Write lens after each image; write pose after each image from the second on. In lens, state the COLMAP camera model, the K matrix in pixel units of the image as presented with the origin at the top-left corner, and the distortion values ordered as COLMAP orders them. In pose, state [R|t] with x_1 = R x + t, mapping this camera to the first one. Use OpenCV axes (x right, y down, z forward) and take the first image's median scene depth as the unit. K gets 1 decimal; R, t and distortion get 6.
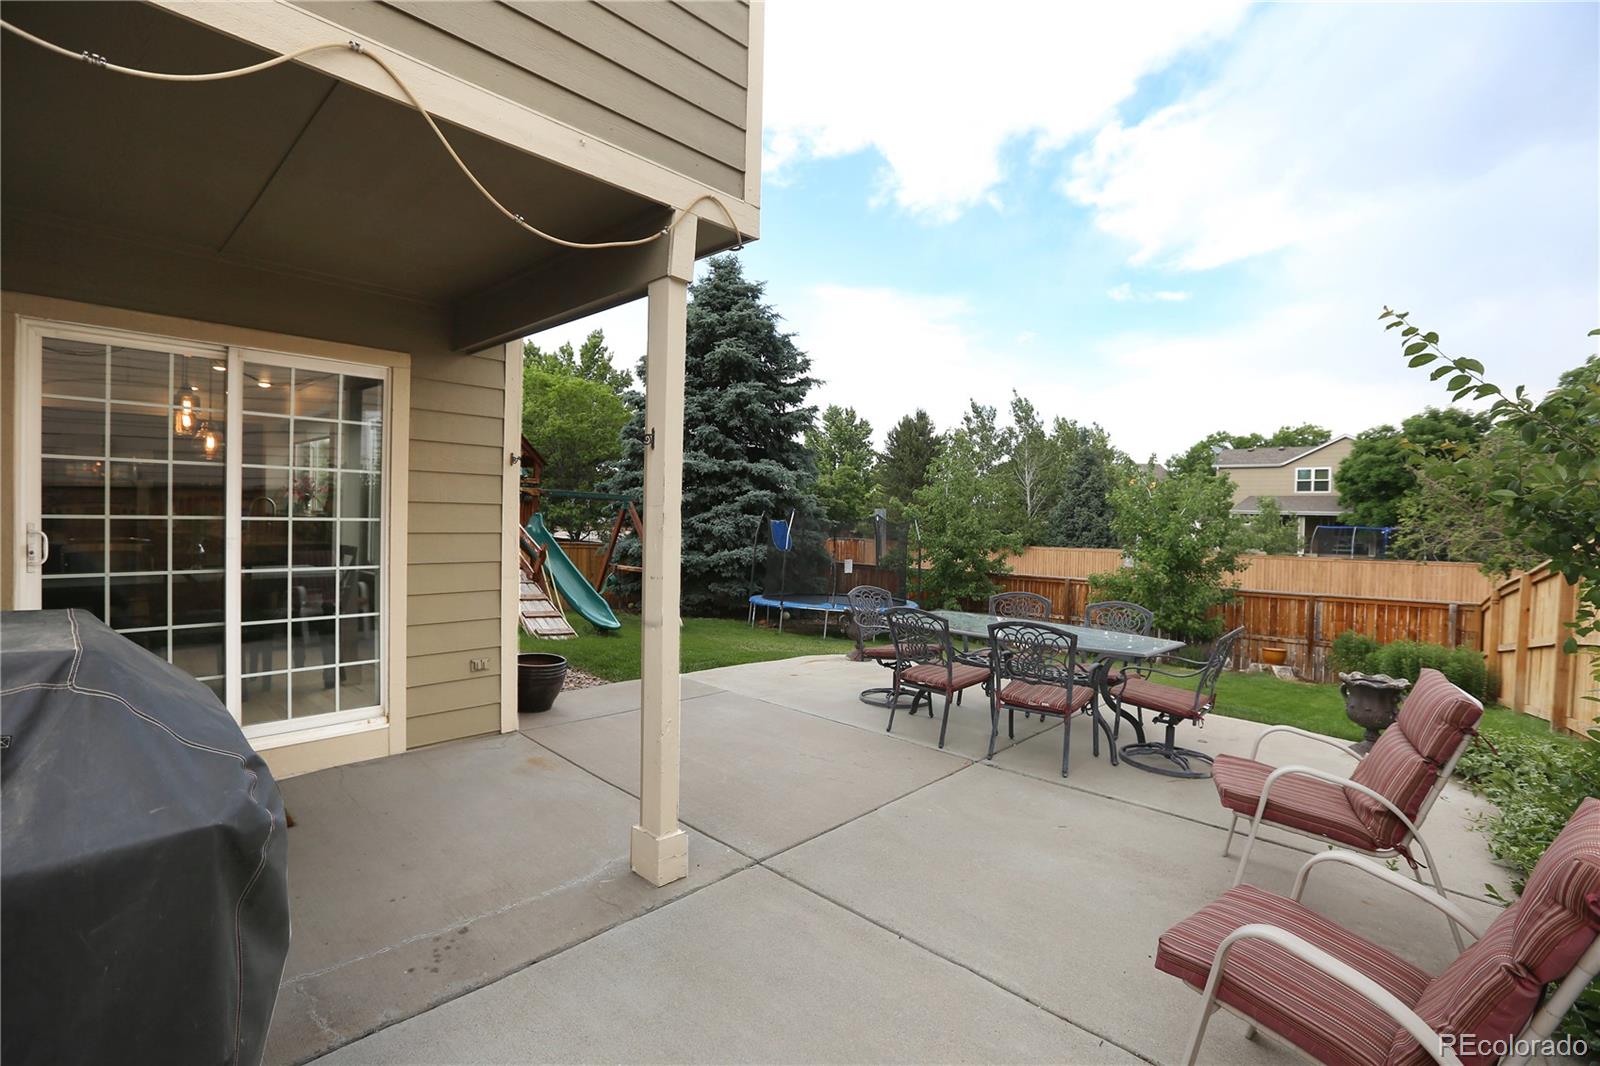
lens RADIAL K [[746.1, 0, 795.7], [0, 746.1, 512.4], [0, 0, 1]] dist [-0.046140, 0.018686]
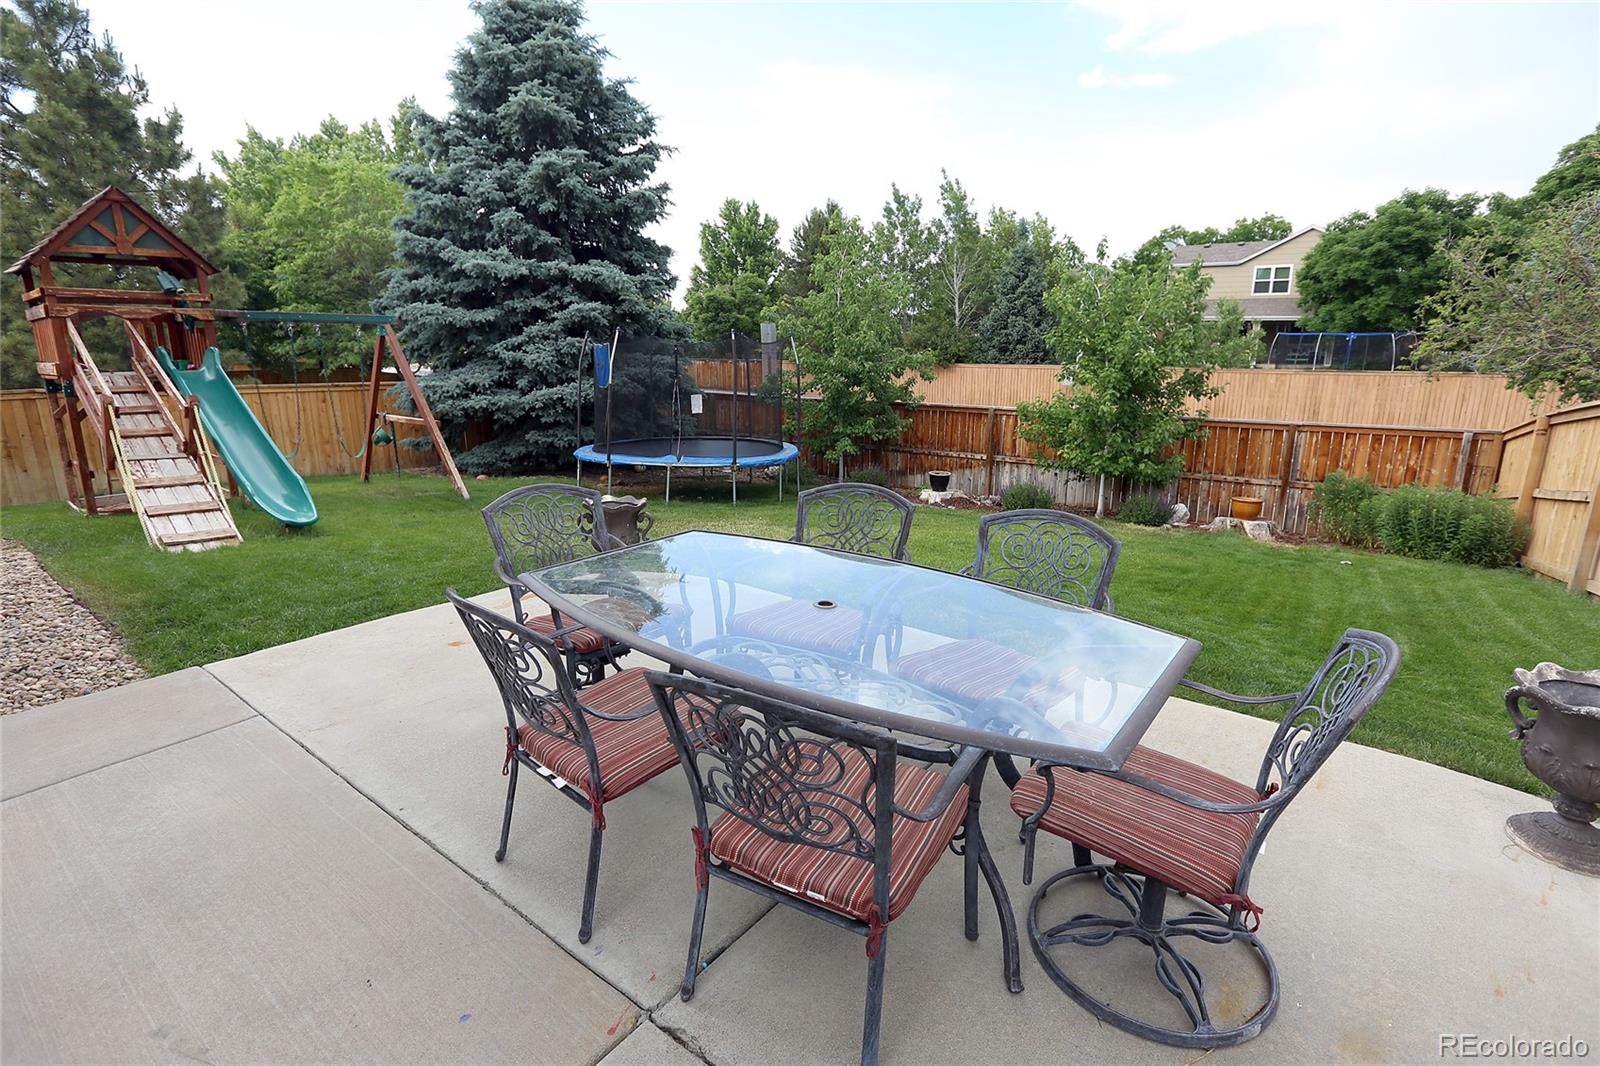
lens RADIAL K [[797.6, 0, 794.2], [0, 797.6, 523.7], [0, 0, 1]] dist [-0.052348, 0.023047]
pose [[0.994762, -0.050933, 0.088630, 0.073108], [0.028503, 0.970846, 0.238002, 0.001937], [-0.098168, -0.234229, 0.967212, 0.166291]]
